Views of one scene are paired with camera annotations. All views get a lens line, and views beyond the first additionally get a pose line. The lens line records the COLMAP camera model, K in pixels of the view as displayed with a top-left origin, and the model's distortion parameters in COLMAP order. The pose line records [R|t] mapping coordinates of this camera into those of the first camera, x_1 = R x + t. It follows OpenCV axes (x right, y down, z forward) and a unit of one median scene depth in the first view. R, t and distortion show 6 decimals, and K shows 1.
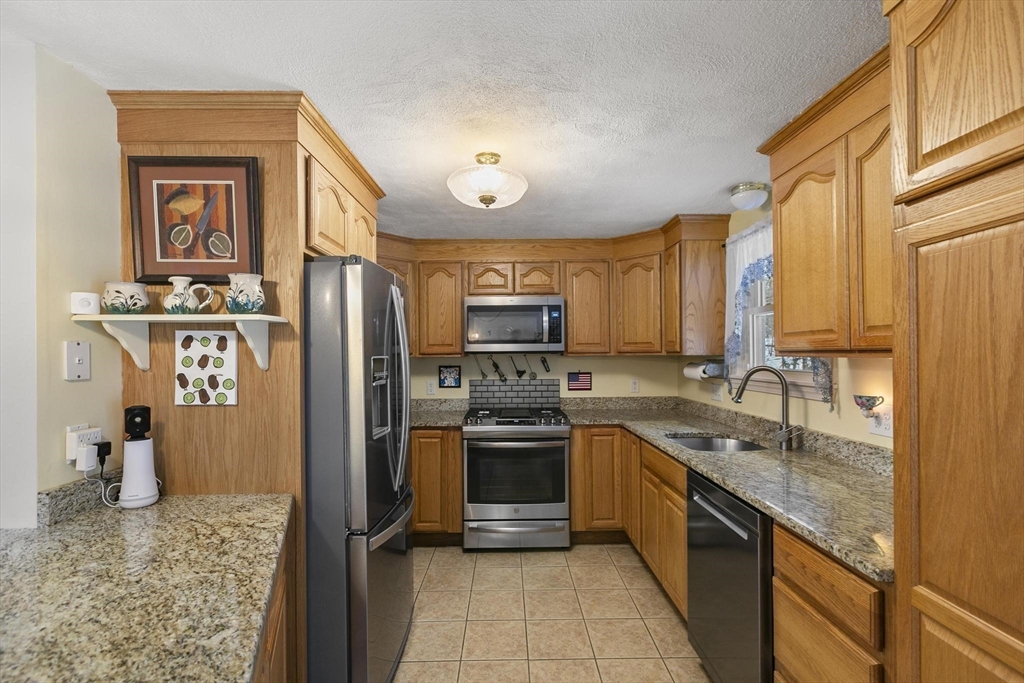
lens RADIAL K [[462.0, 0, 516.1], [0, 462.0, 350.0], [0, 0, 1]] dist [0.000491, -0.000492]
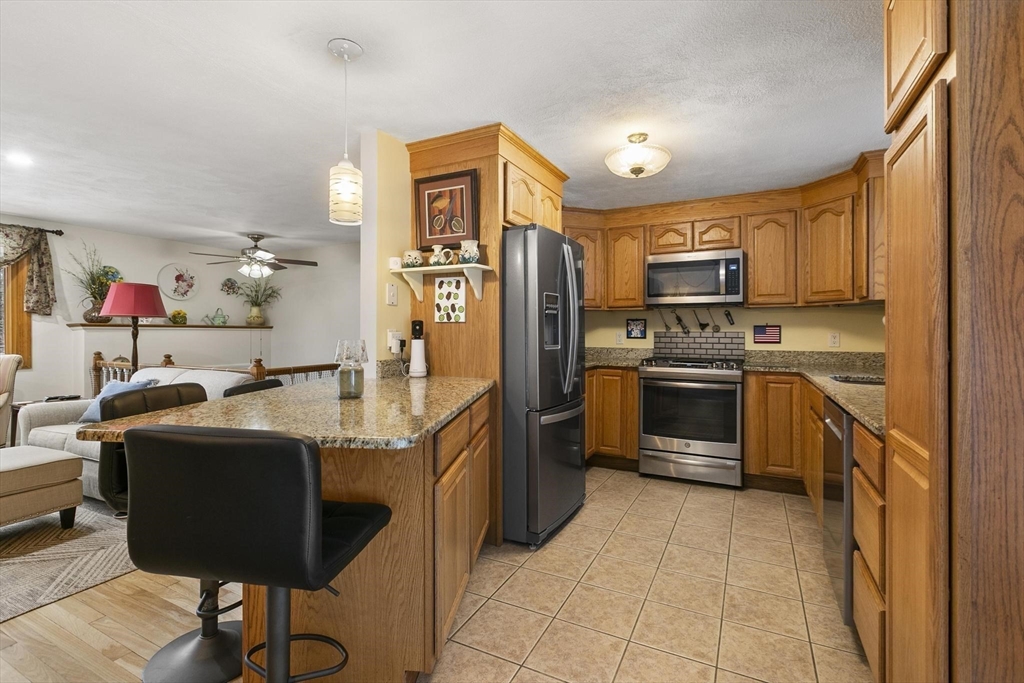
lens RADIAL K [[473.6, 0, 509.5], [0, 473.6, 328.0], [0, 0, 1]] dist [0.003837, 0.000816]
pose [[0.877347, 0.005819, -0.479821, 0.170101], [-0.006870, 0.999976, -0.000434, 0.070826], [0.479807, 0.003677, 0.877366, -0.199203]]
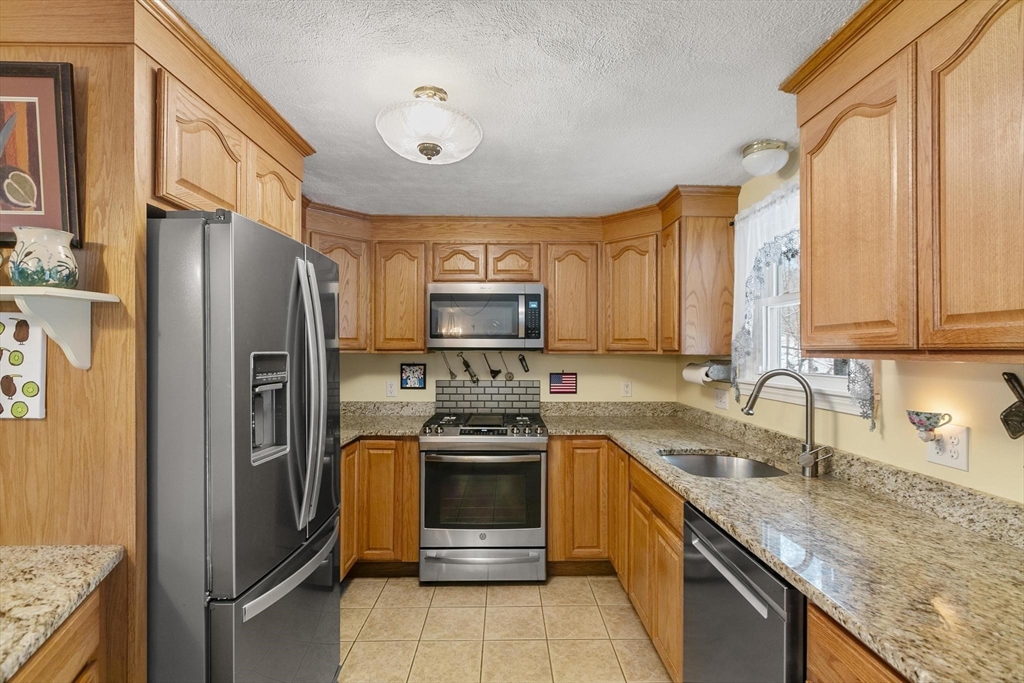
lens RADIAL K [[470.9, 0, 518.2], [0, 470.9, 347.3], [0, 0, 1]] dist [-0.001407, -0.000255]
pose [[0.999917, 0.010773, 0.007101, 0.055745], [-0.010777, 0.999942, 0.000478, 0.001174], [-0.007096, -0.000554, 0.999975, 0.142975]]
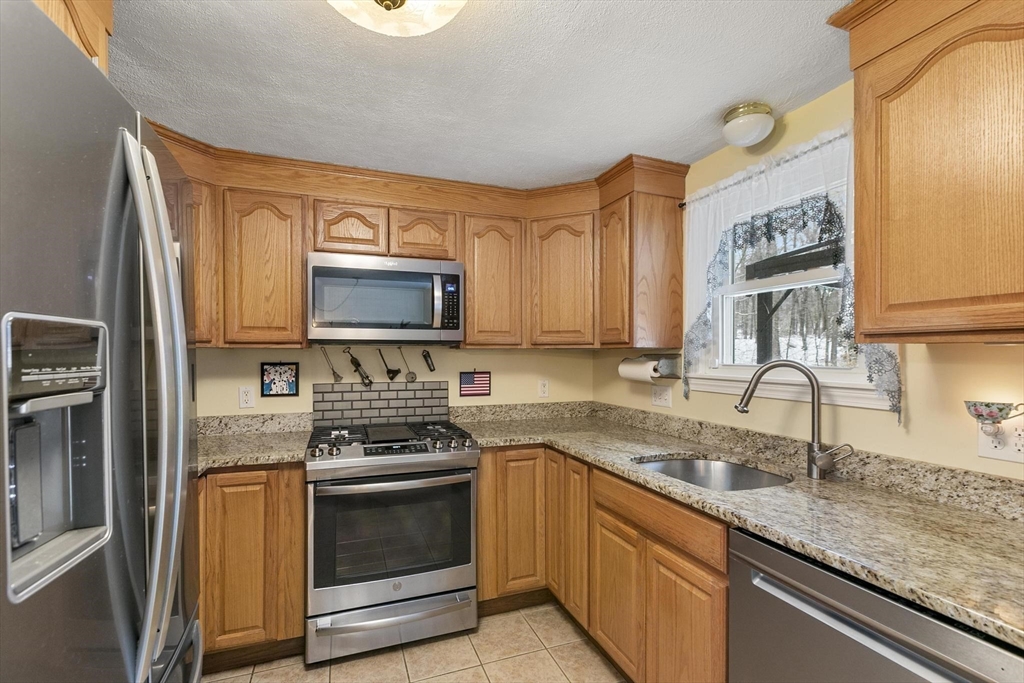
lens RADIAL K [[458.1, 0, 513.5], [0, 458.1, 355.7], [0, 0, 1]] dist [0.001390, 0.000029]
pose [[0.940966, 0.006863, 0.338432, -0.064802], [-0.010411, 0.999908, 0.008671, 0.019303], [-0.338341, -0.011683, 0.940951, 0.351779]]
